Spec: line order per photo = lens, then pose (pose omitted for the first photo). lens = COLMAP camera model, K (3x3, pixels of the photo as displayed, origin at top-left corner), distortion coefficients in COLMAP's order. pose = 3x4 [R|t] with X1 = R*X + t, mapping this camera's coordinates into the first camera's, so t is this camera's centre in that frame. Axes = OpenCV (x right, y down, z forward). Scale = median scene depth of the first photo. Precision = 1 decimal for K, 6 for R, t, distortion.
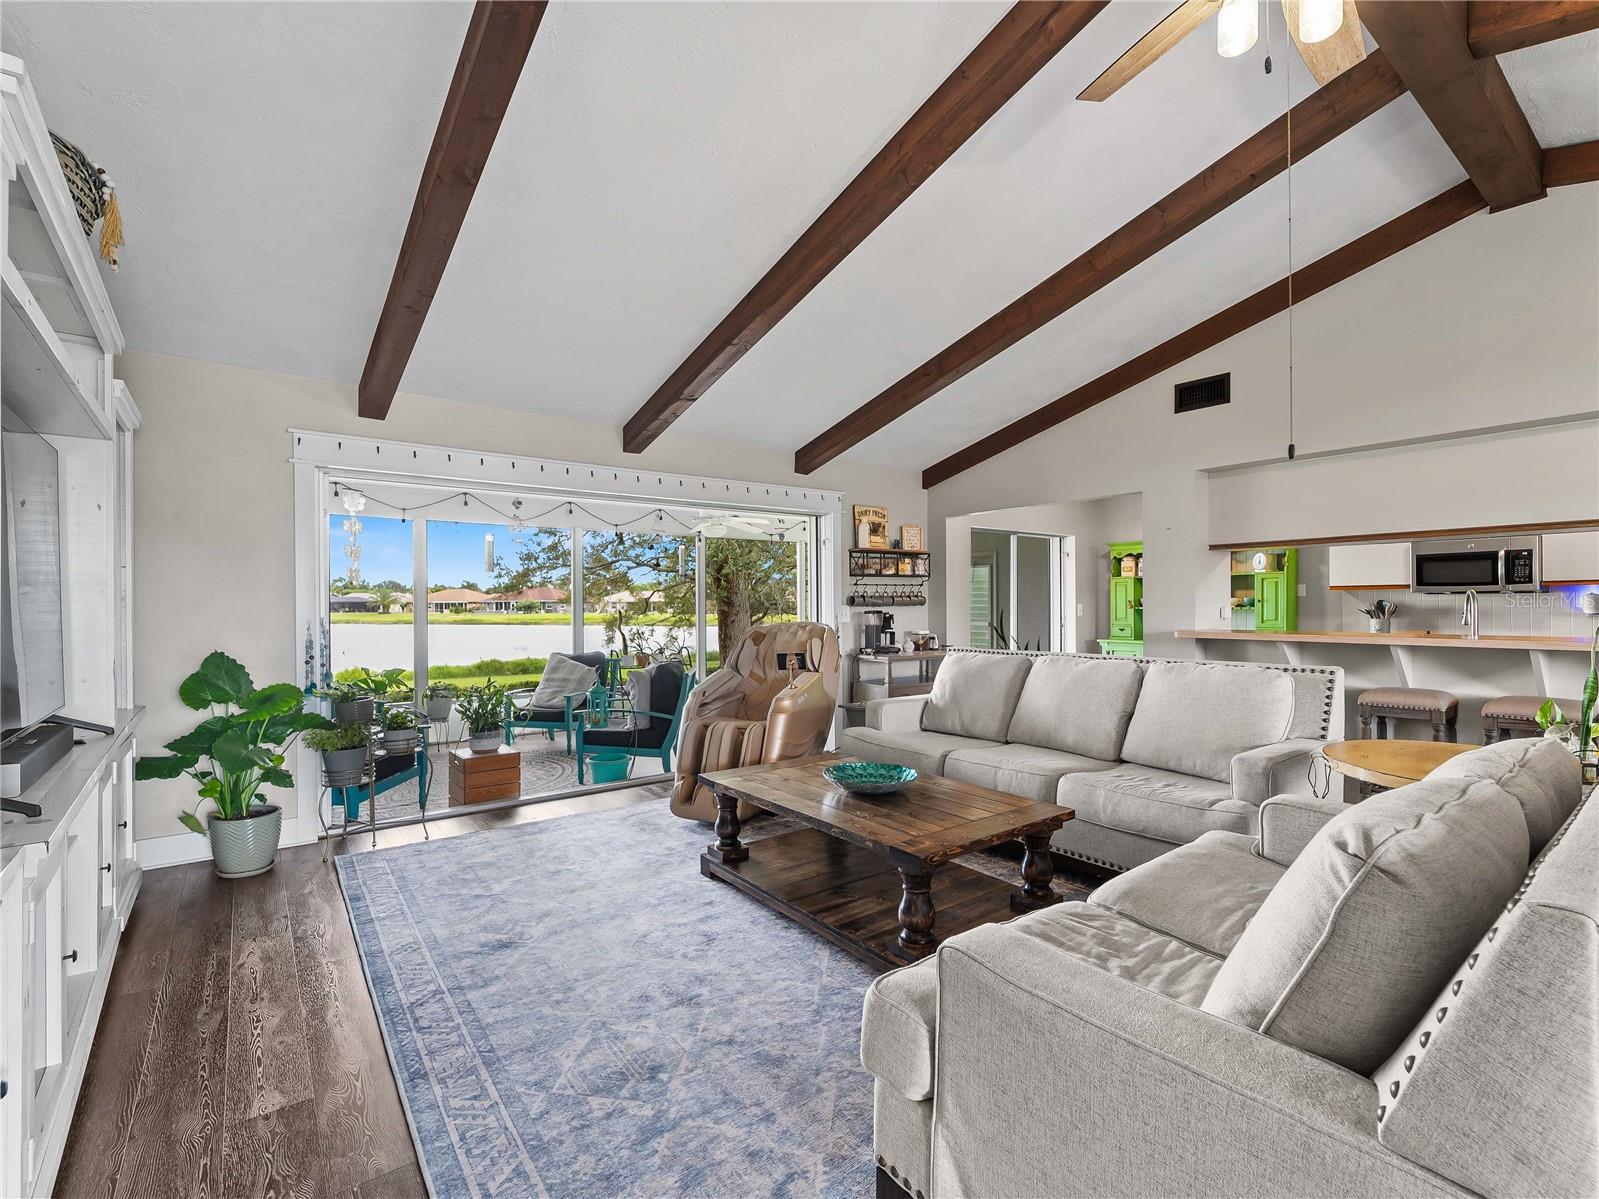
lens RADIAL K [[732.1, 0, 806.1], [0, 732.1, 610.0], [0, 0, 1]] dist [-0.000058, 0.000184]
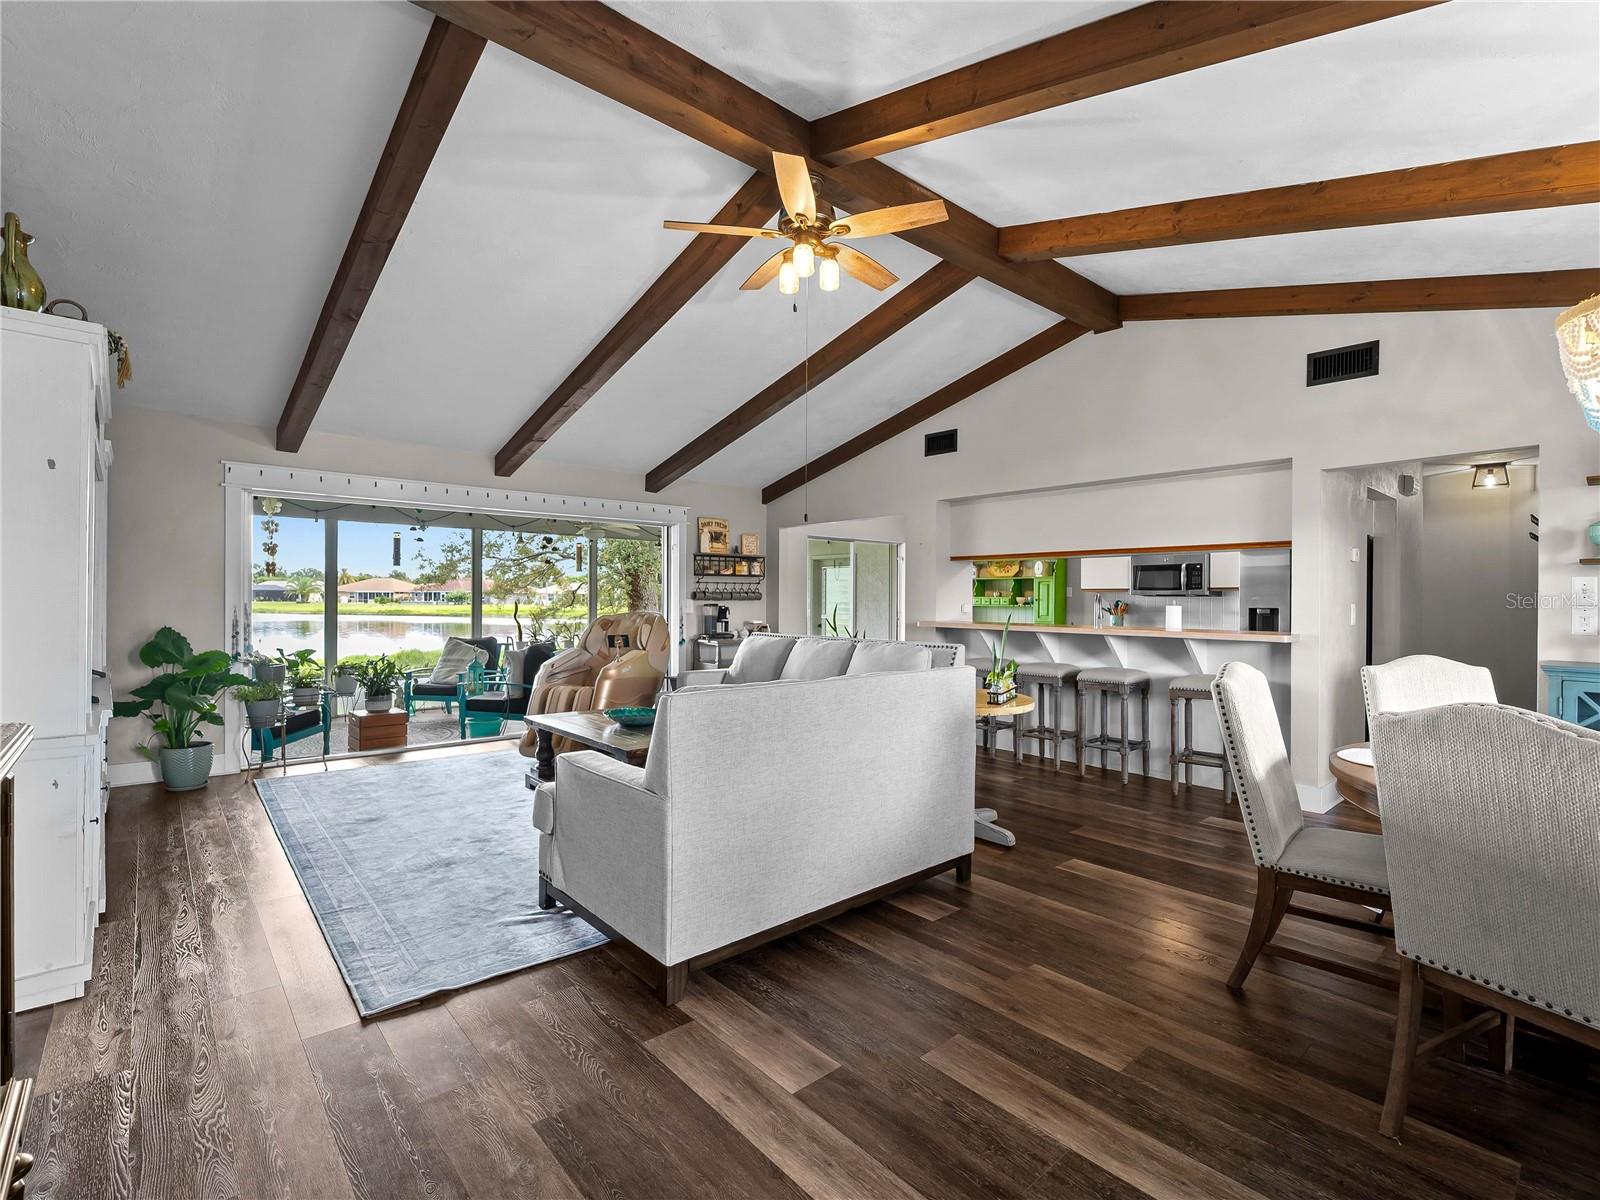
lens RADIAL K [[748.8, 0, 803.6], [0, 748.8, 603.7], [0, 0, 1]] dist [0.000228, -0.000415]
pose [[0.997713, 0.012317, 0.066461, 0.194583], [-0.012192, 0.999923, -0.002282, 0.001822], [-0.066484, 0.001466, 0.997786, -0.319129]]
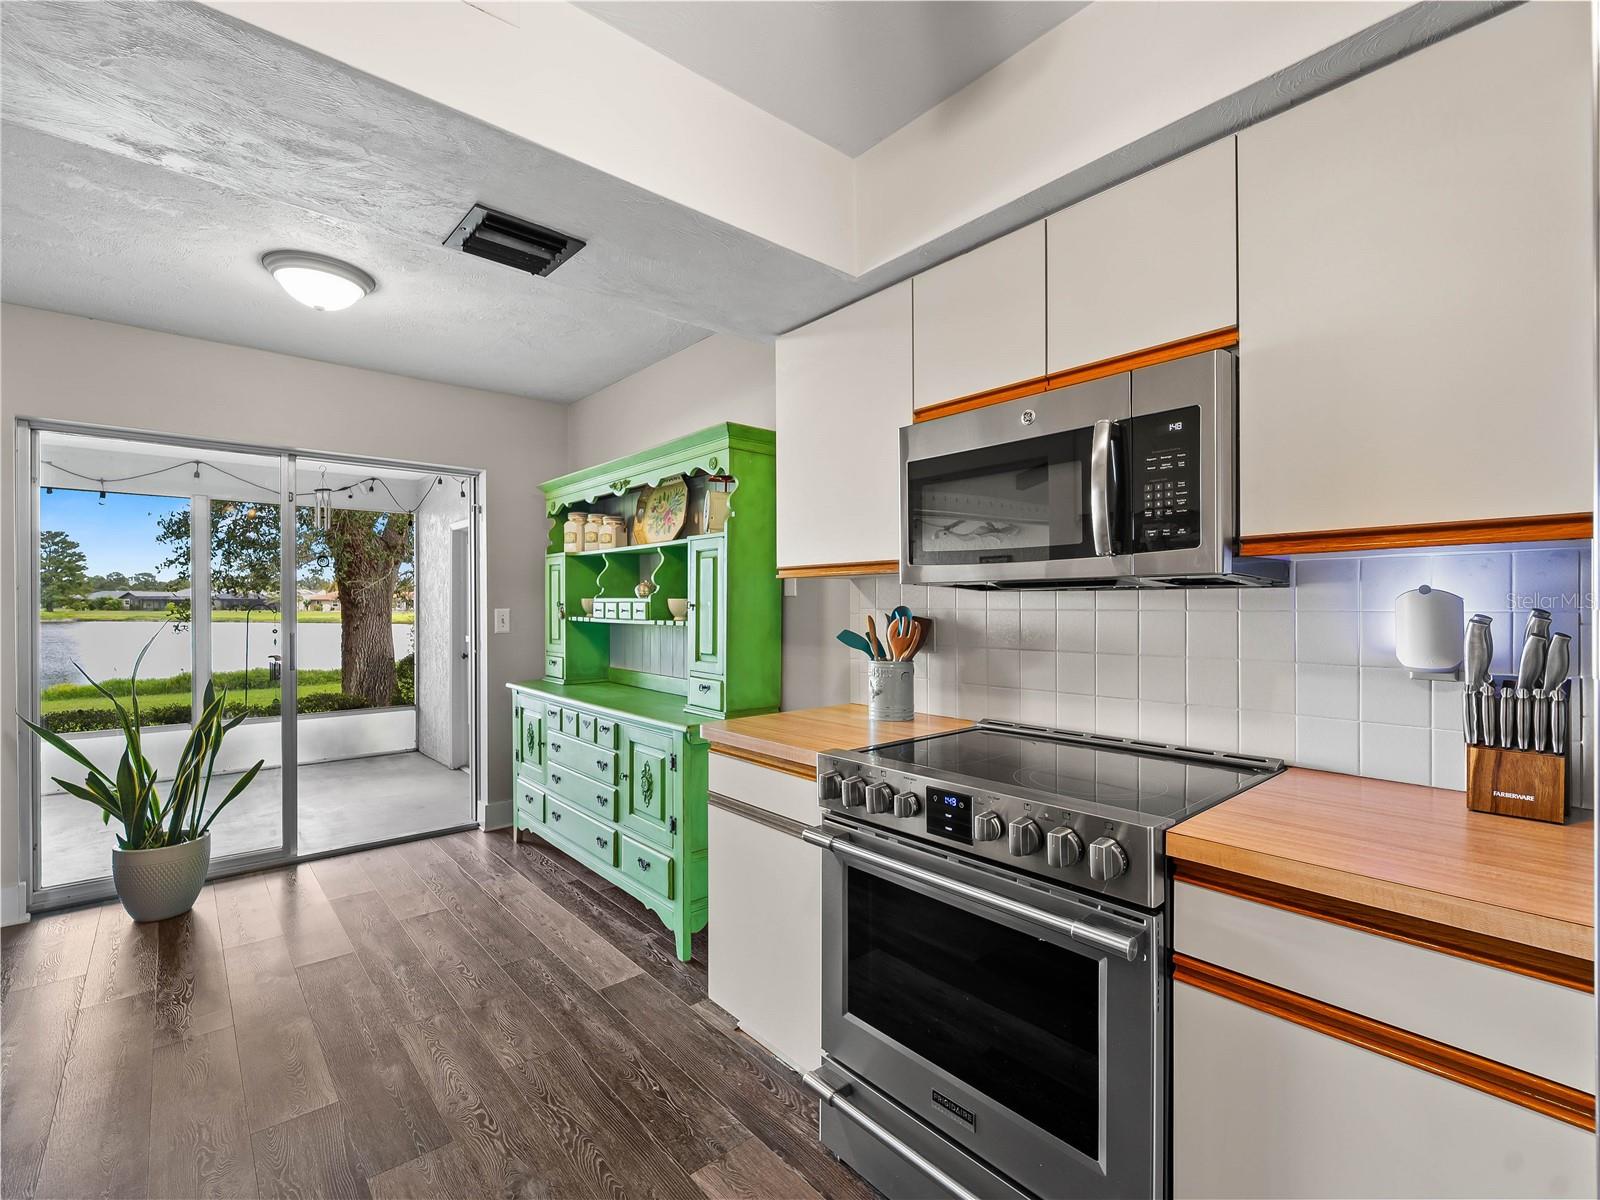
lens RADIAL K [[727.4, 0, 805.5], [0, 727.4, 606.9], [0, 0, 1]] dist [-0.000162, -0.000803]
pose [[0.998323, 0.005548, 0.057616, 0.896033], [-0.005378, 0.999981, -0.003094, -0.015146], [-0.057633, 0.002779, 0.998334, 0.808564]]
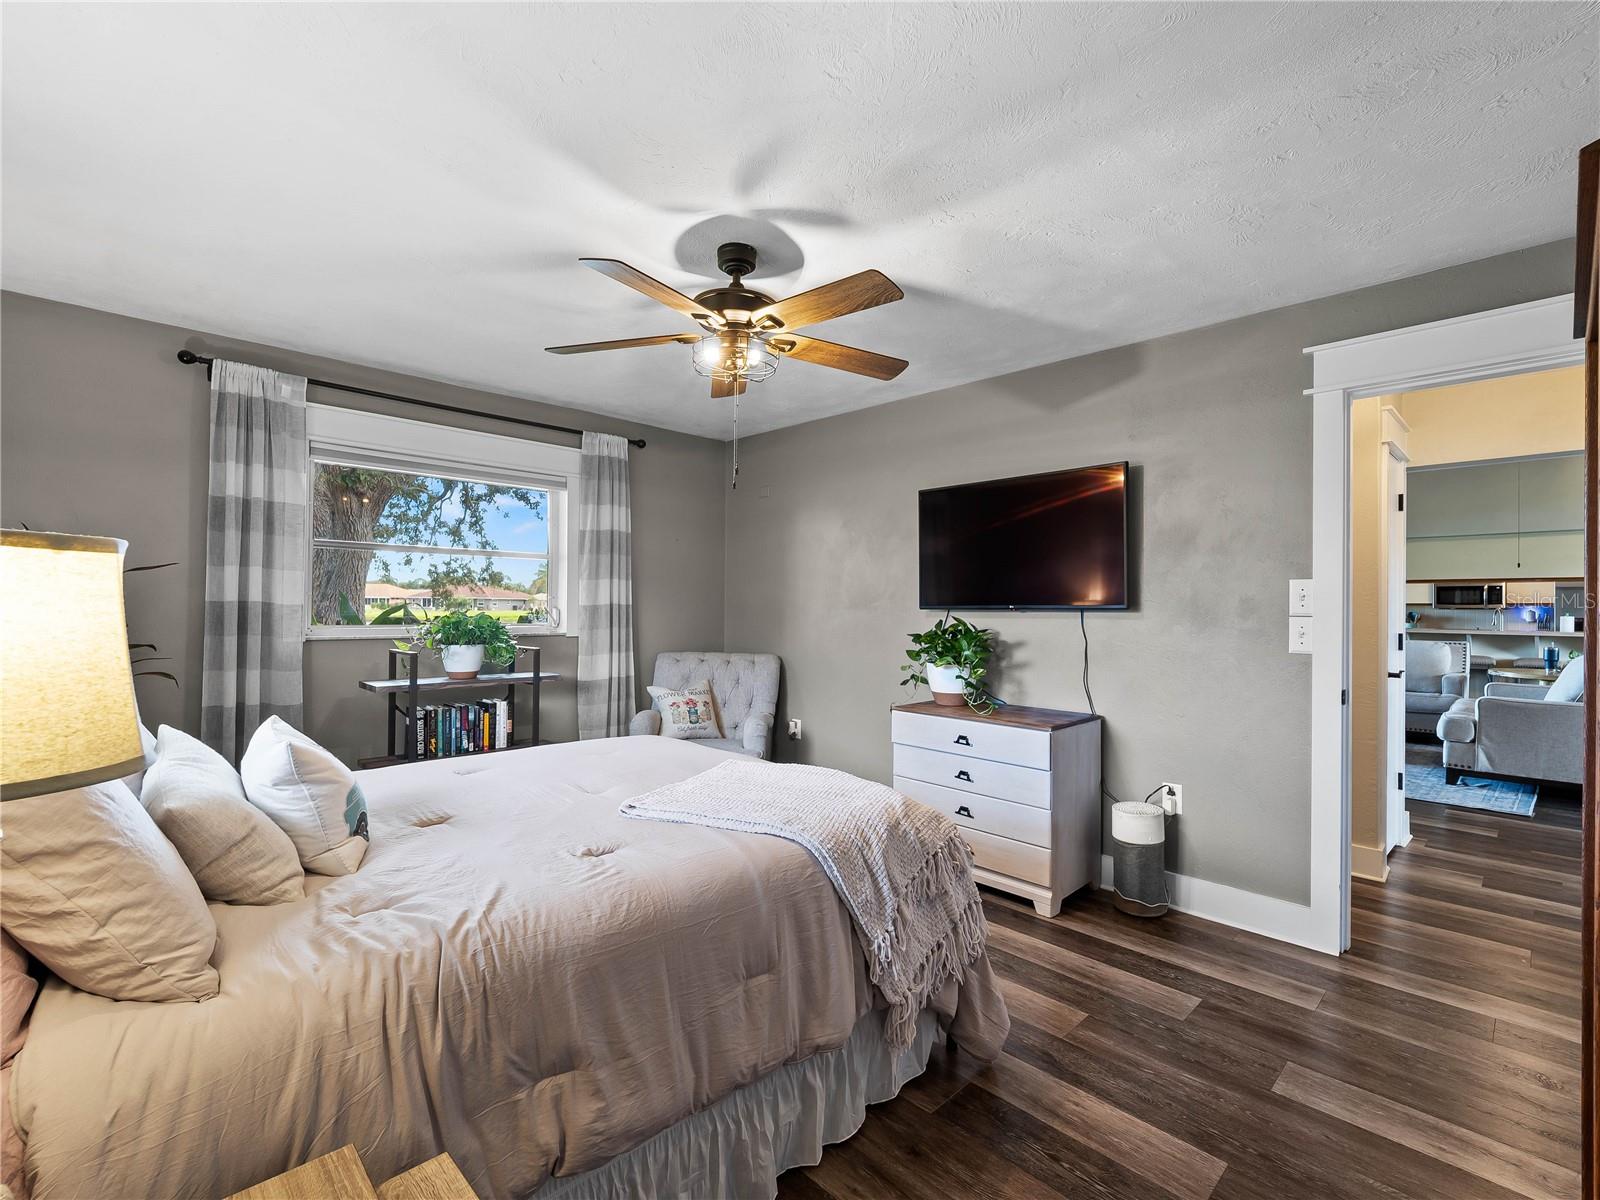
lens RADIAL K [[748.8, 0, 803.6], [0, 748.8, 603.7], [0, 0, 1]] dist [0.000228, -0.000415]
pose [[0.991057, 0.023159, 0.131418, -1.020670], [-0.022293, 0.999719, -0.008057, 0.016479], [-0.131567, 0.005055, 0.991294, -0.646153]]
